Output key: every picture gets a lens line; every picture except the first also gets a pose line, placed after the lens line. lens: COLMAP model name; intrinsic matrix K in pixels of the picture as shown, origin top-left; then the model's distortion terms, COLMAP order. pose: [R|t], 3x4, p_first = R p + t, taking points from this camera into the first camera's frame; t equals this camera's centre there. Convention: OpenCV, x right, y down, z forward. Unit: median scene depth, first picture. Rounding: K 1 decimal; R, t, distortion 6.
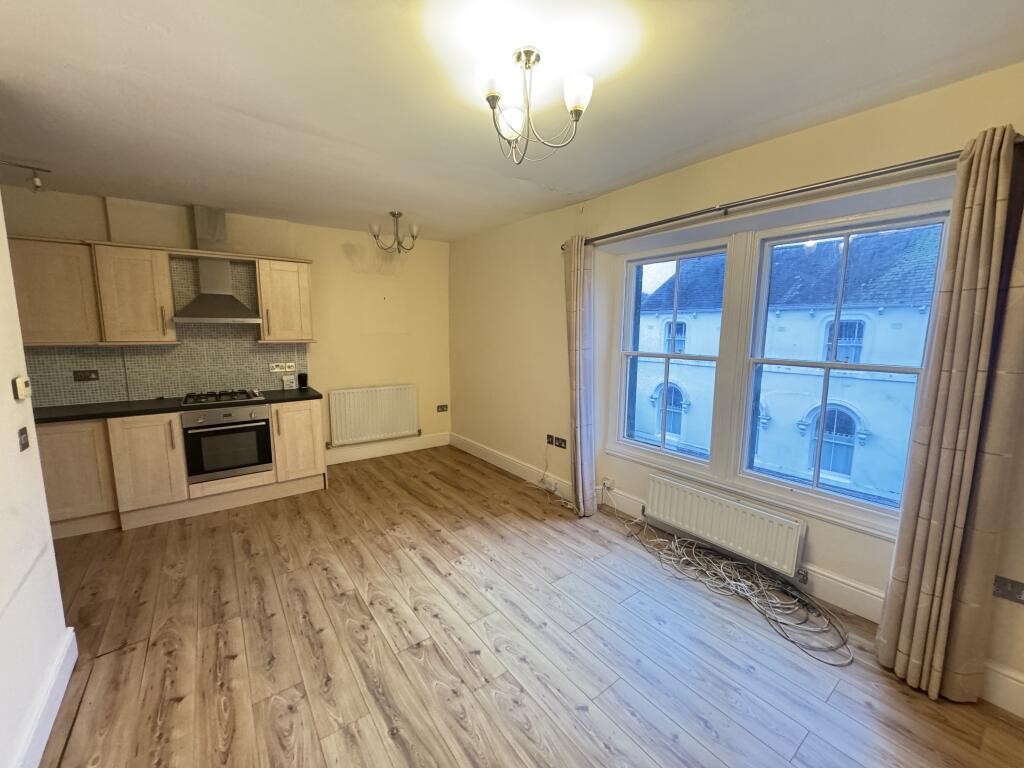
lens RADIAL K [[409.1, 0, 510.0], [0, 409.1, 383.1], [0, 0, 1]] dist [-0.004087, -0.000323]
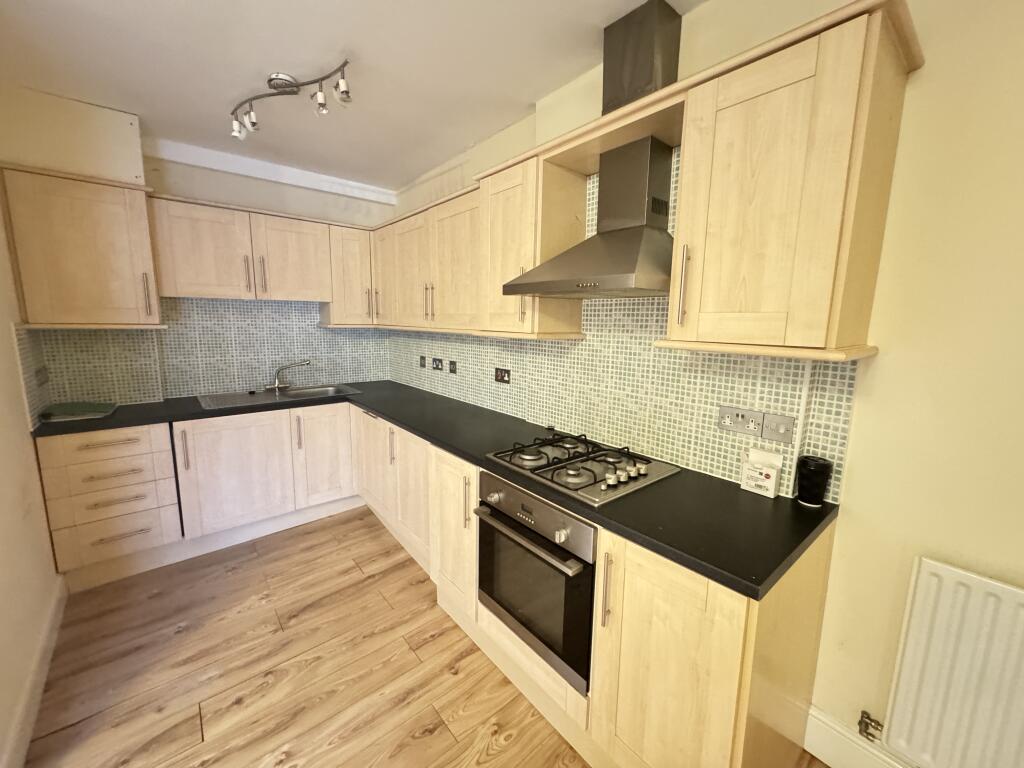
lens RADIAL K [[409.1, 0, 514.4], [0, 409.1, 383.8], [0, 0, 1]] dist [-0.004087, -0.000323]
pose [[0.060932, 0.146361, -0.987353, -0.296226], [-0.143511, 0.980198, 0.136444, -0.108751], [0.987771, 0.133382, 0.080729, 0.959272]]
